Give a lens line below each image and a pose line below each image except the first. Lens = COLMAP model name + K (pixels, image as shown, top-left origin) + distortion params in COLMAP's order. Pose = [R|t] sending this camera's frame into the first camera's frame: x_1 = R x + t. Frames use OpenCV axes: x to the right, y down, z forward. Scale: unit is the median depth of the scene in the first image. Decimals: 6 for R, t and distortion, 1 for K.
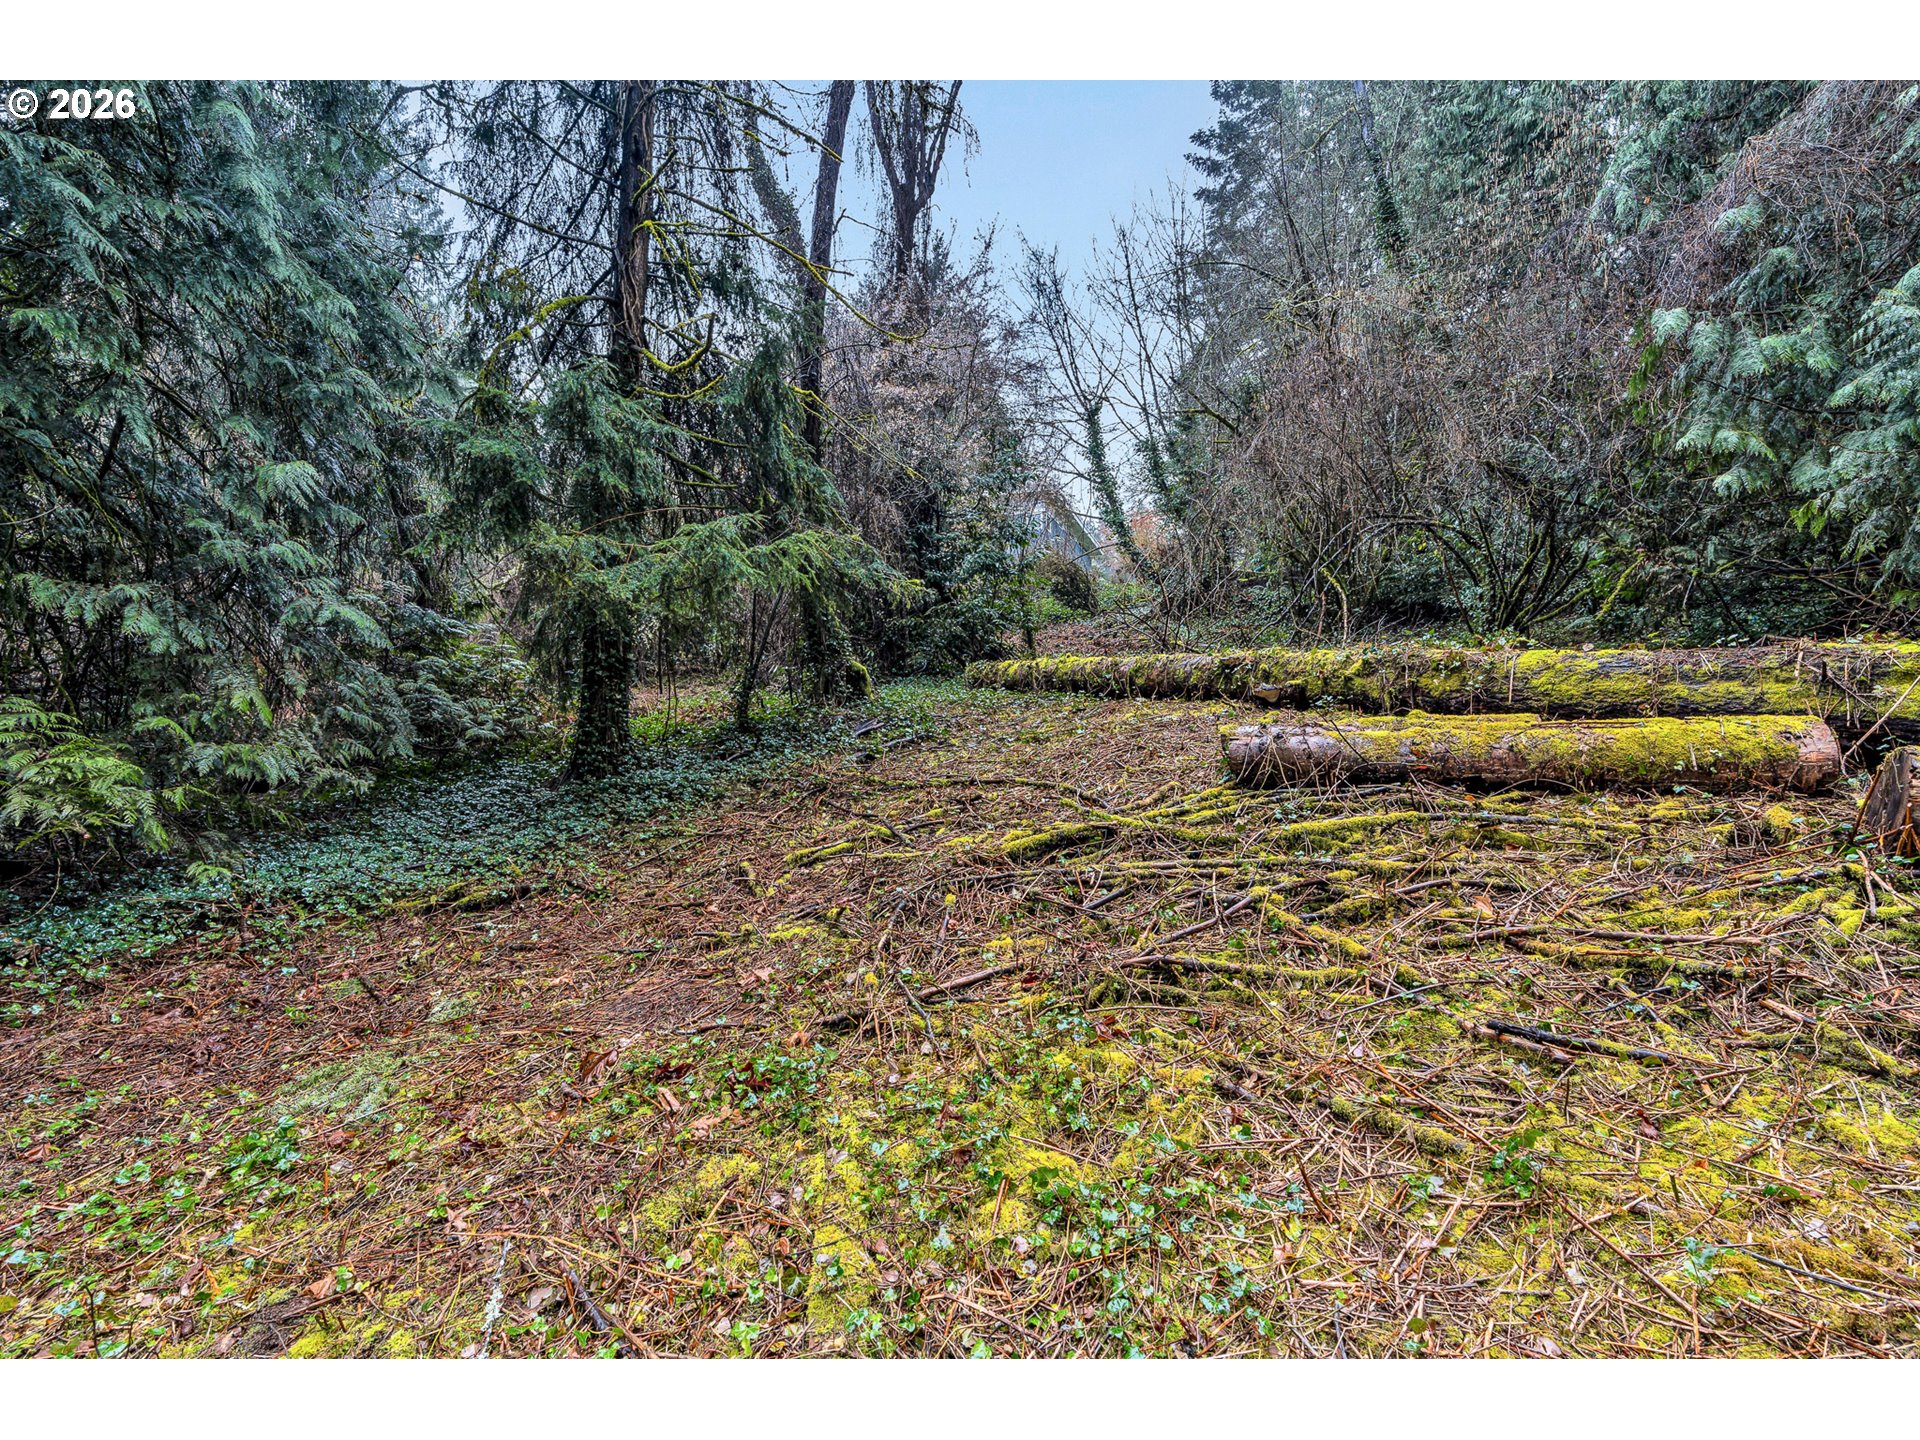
lens RADIAL K [[880.0, 0, 964.2], [0, 880.0, 708.8], [0, 0, 1]] dist [-0.001946, 0.000580]
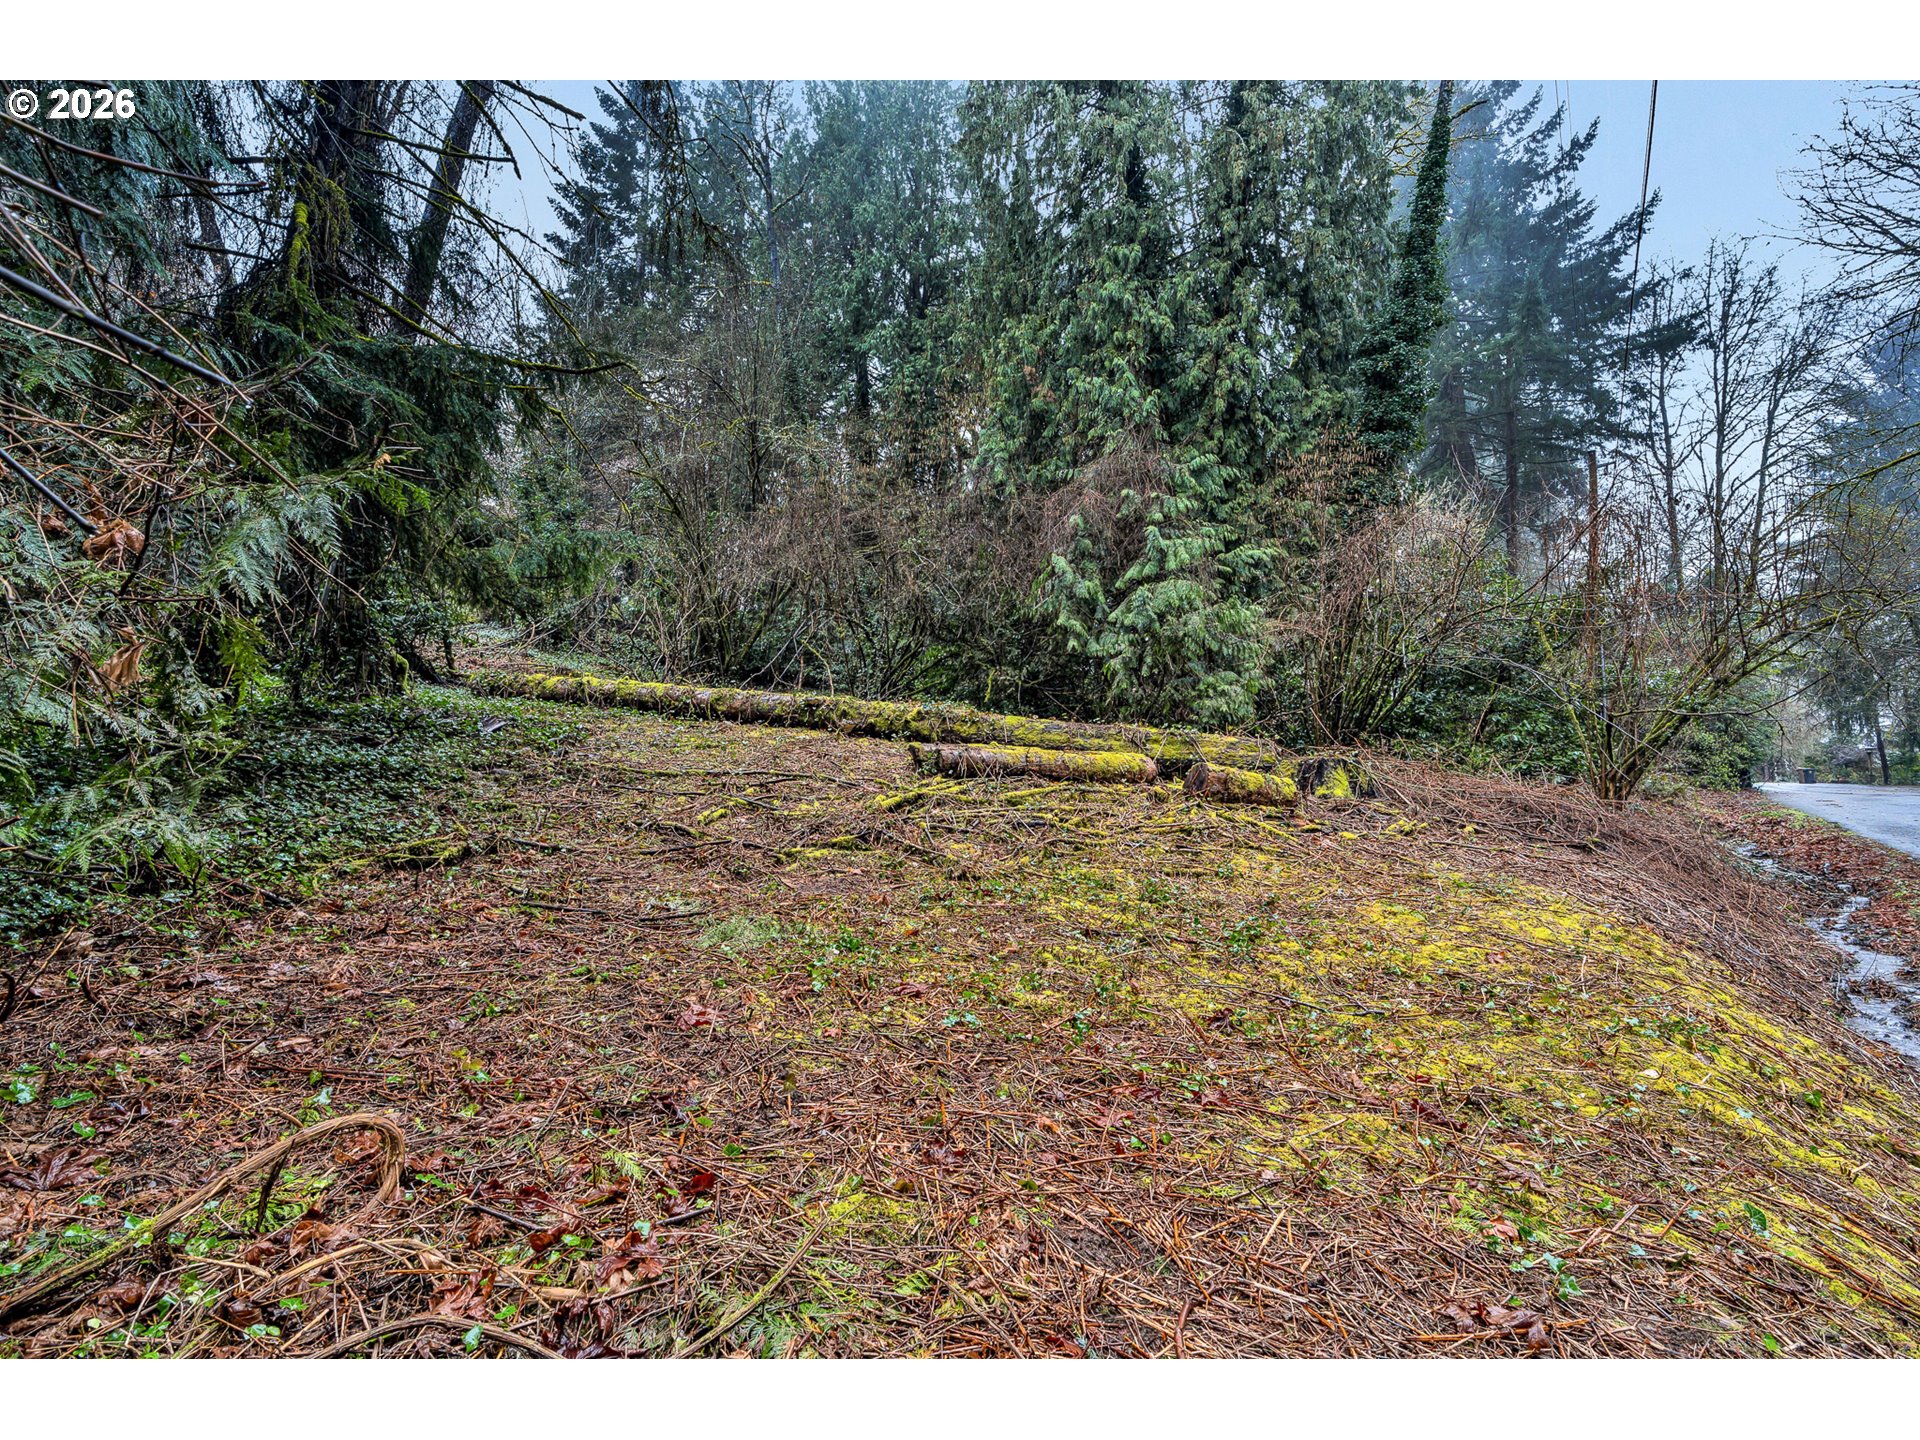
lens RADIAL K [[880.0, 0, 964.2], [0, 880.0, 708.8], [0, 0, 1]] dist [-0.001946, 0.000580]
pose [[0.622049, 0.102067, 0.776297, -0.710723], [-0.063630, 0.994778, -0.079806, 0.061055], [-0.780388, 0.000248, 0.625295, -0.083081]]
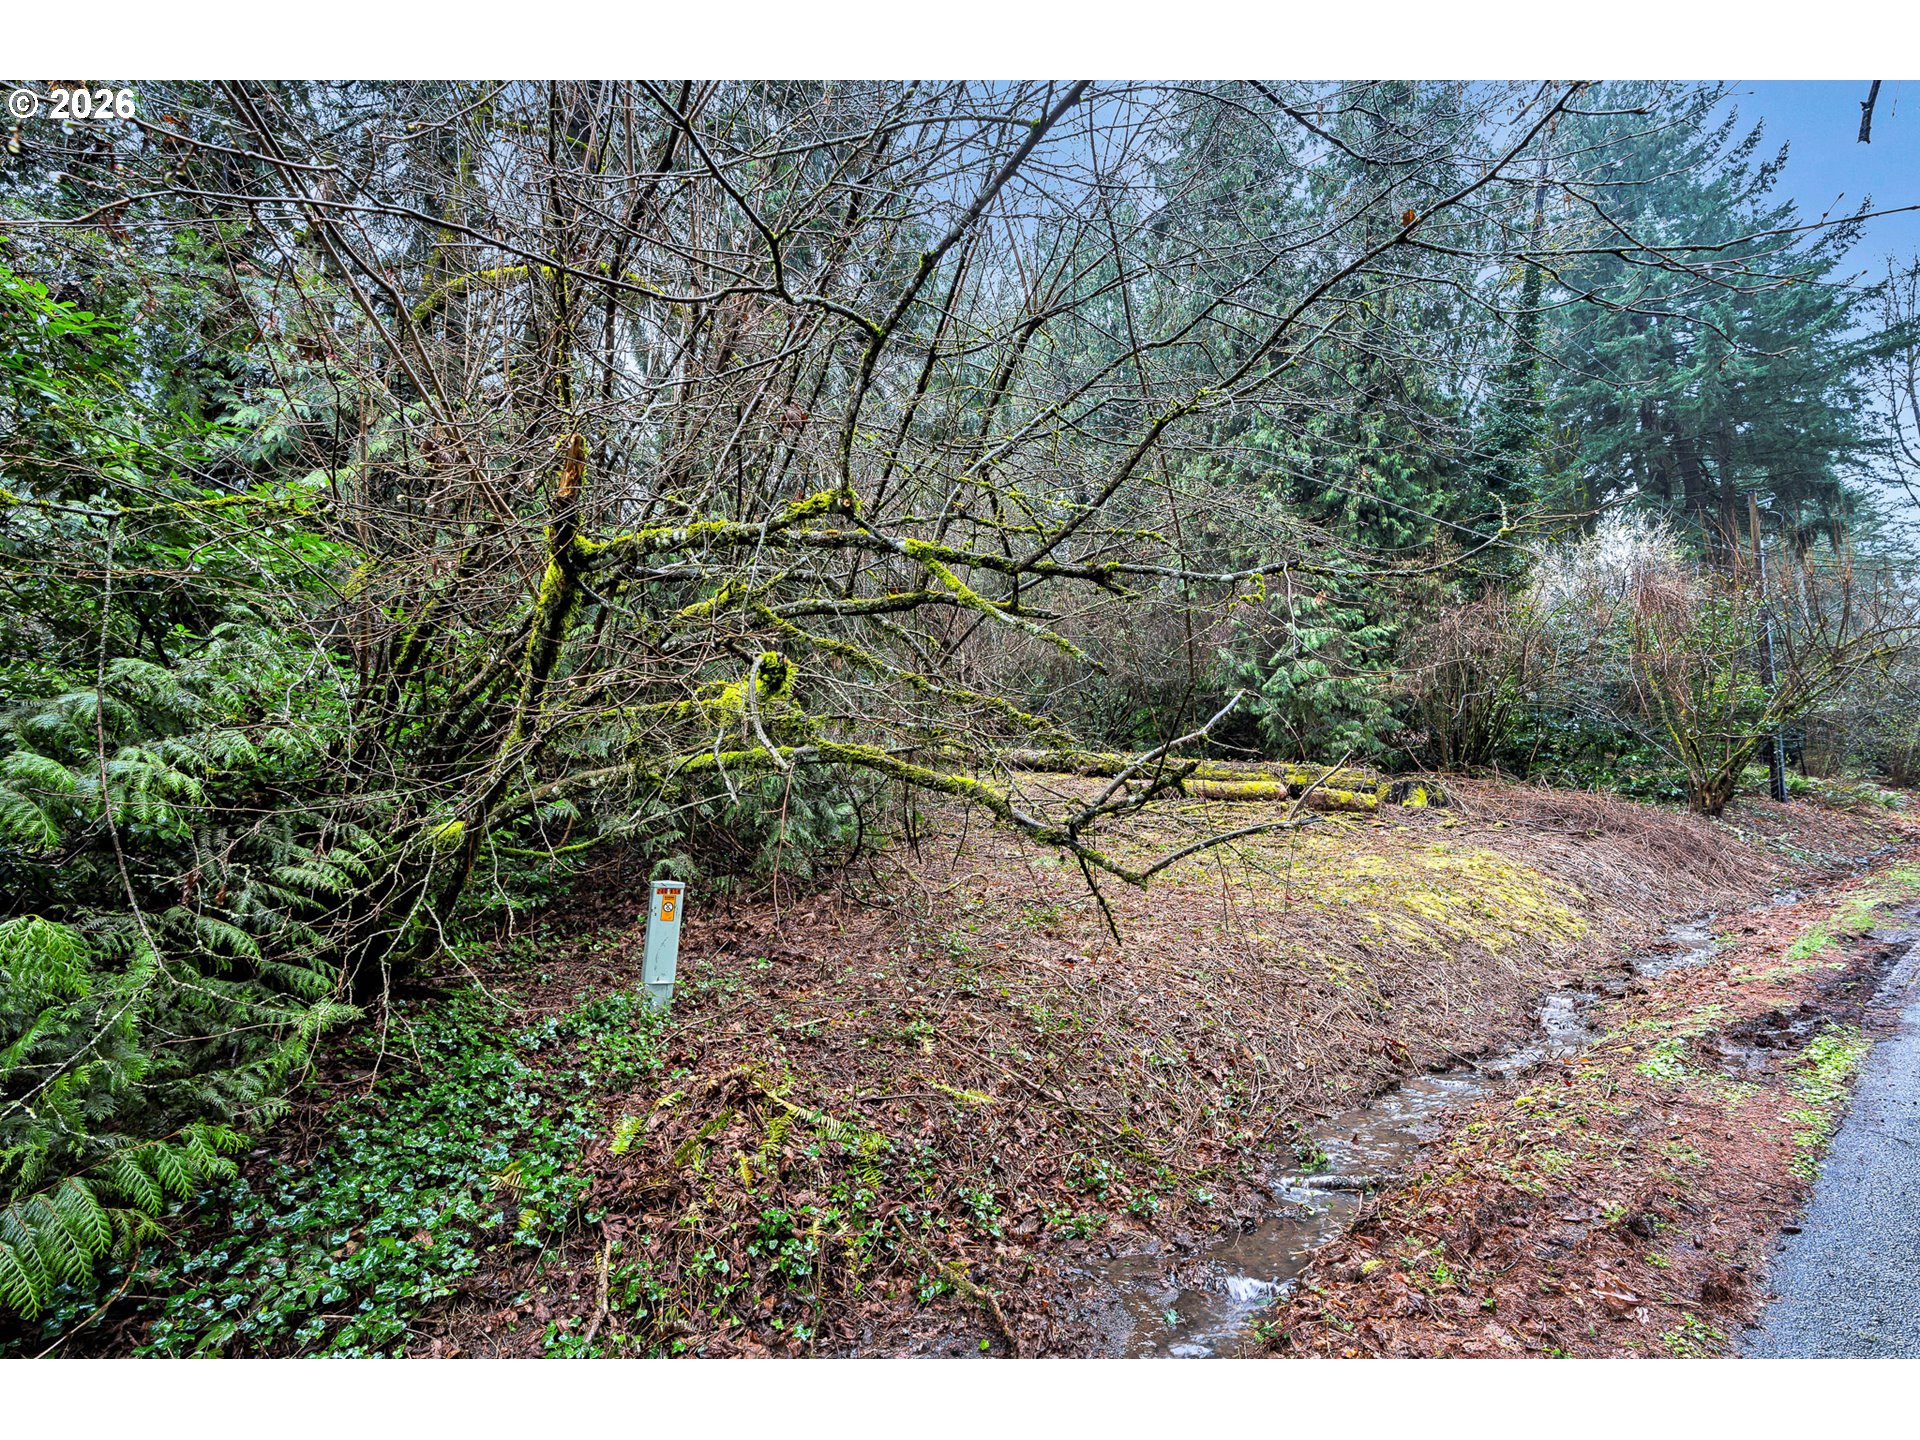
lens RADIAL K [[880.0, 0, 964.2], [0, 880.0, 708.8], [0, 0, 1]] dist [-0.001946, 0.000580]
pose [[0.804110, 0.095477, 0.586763, -1.323203], [-0.038823, 0.993346, -0.108432, 0.087625], [-0.593212, 0.064411, 0.802466, -0.698232]]
